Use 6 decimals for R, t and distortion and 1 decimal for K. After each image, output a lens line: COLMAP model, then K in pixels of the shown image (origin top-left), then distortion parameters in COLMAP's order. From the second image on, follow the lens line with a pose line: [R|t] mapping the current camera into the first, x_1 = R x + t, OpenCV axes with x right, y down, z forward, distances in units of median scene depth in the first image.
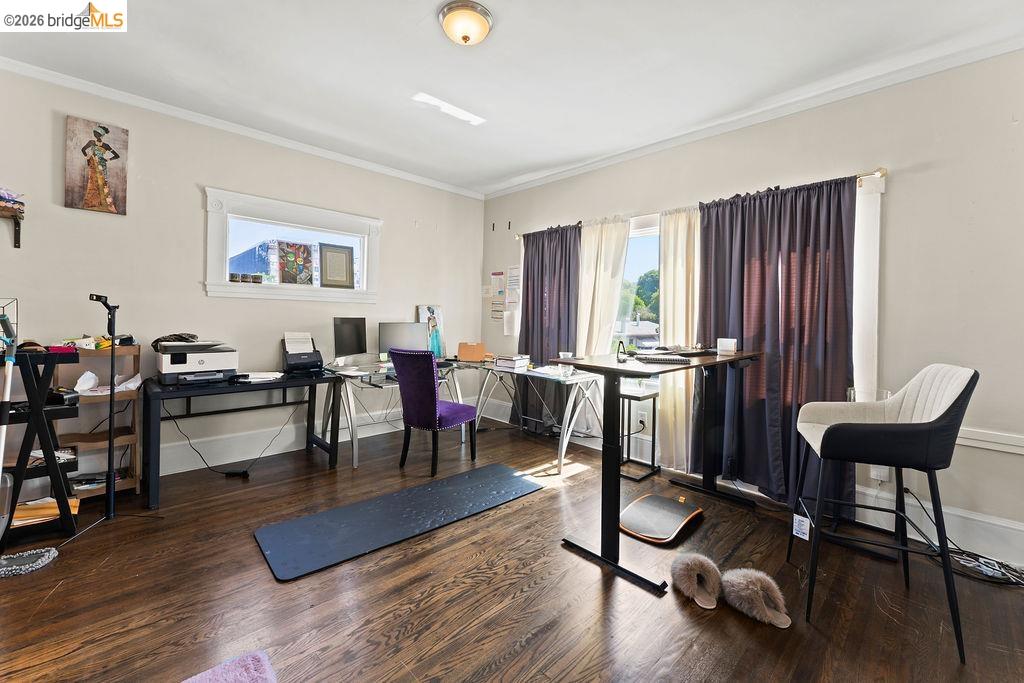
lens RADIAL K [[416.1, 0, 502.3], [0, 416.1, 316.3], [0, 0, 1]] dist [-0.005109, -0.000156]
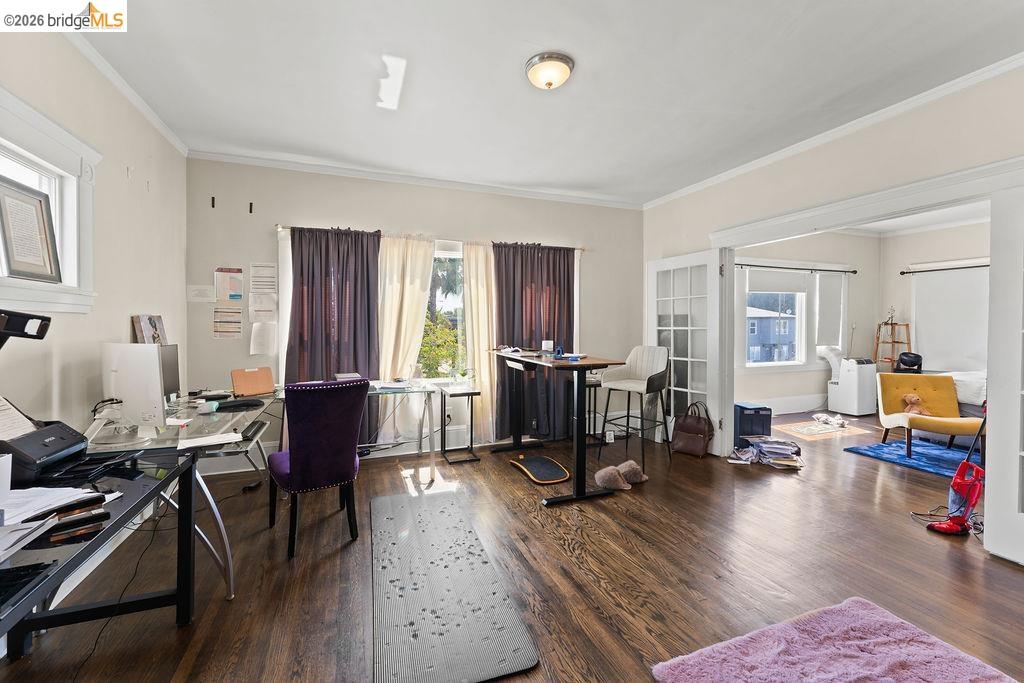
lens RADIAL K [[416.1, 0, 509.2], [0, 416.1, 325.4], [0, 0, 1]] dist [-0.005109, -0.000156]
pose [[0.390211, -0.023983, 0.920413, -0.756427], [0.007290, 0.999710, 0.022958, -0.031952], [-0.920697, -0.002248, 0.390272, 0.427642]]
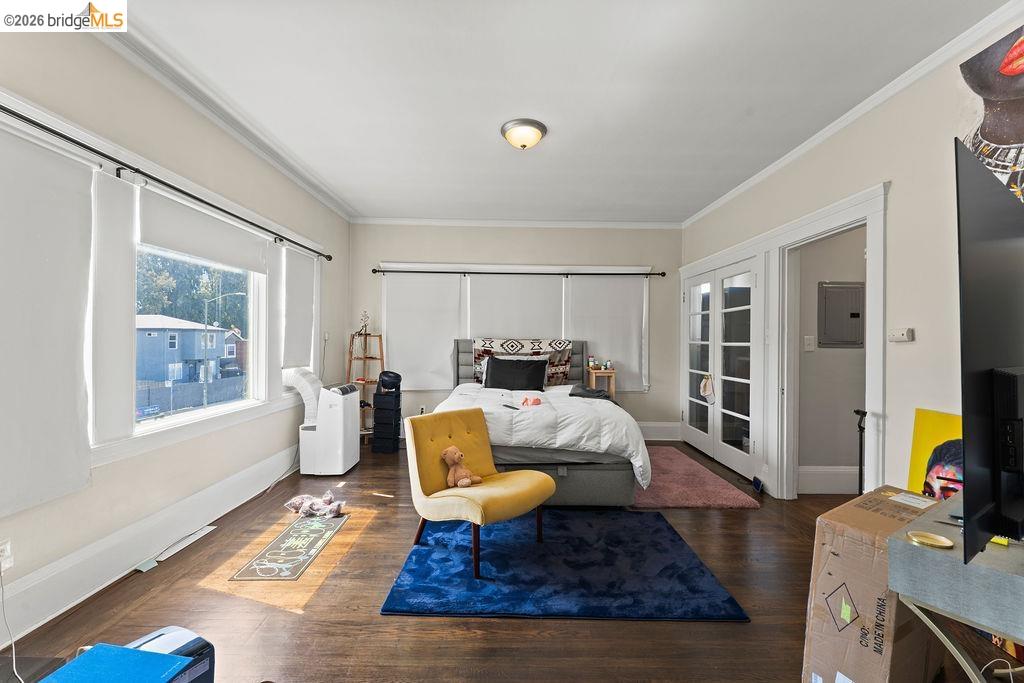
lens RADIAL K [[416.1, 0, 513.2], [0, 416.1, 347.0], [0, 0, 1]] dist [-0.005109, -0.000156]
pose [[-0.727660, -0.037900, 0.684890, 0.349218], [-0.025076, 0.999275, 0.028655, 0.009105], [-0.685480, 0.003677, -0.728083, 0.257402]]
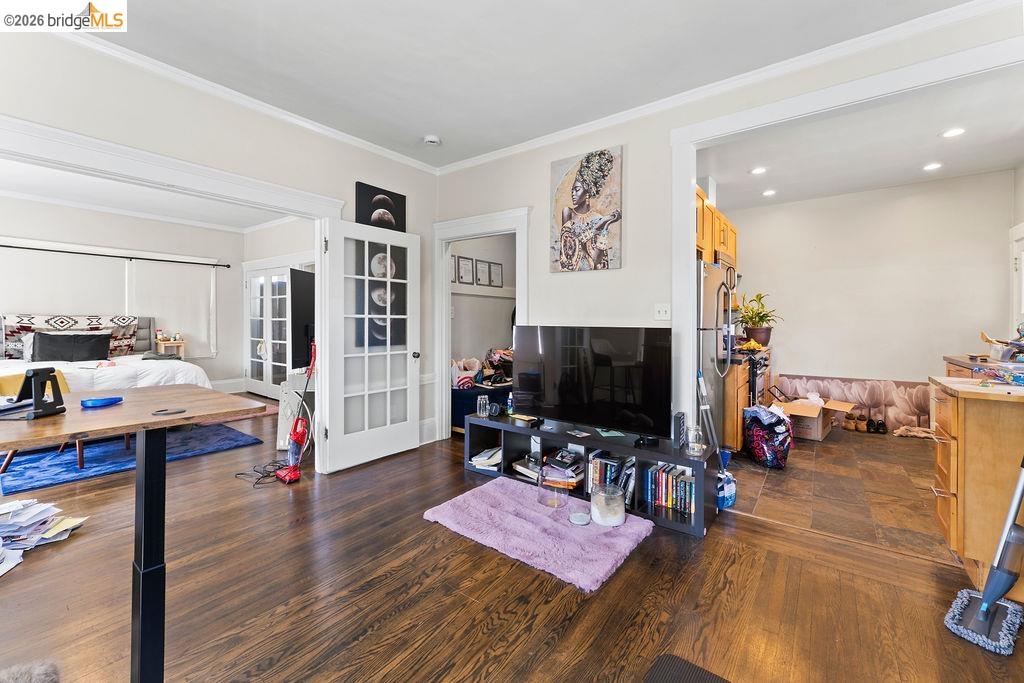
lens RADIAL K [[416.1, 0, 509.1], [0, 416.1, 320.4], [0, 0, 1]] dist [-0.005109, -0.000156]
pose [[-0.987144, -0.026558, -0.157613, -0.052429], [-0.026431, 0.999646, -0.002904, 0.002167], [0.157634, 0.001300, -0.987497, 1.010754]]
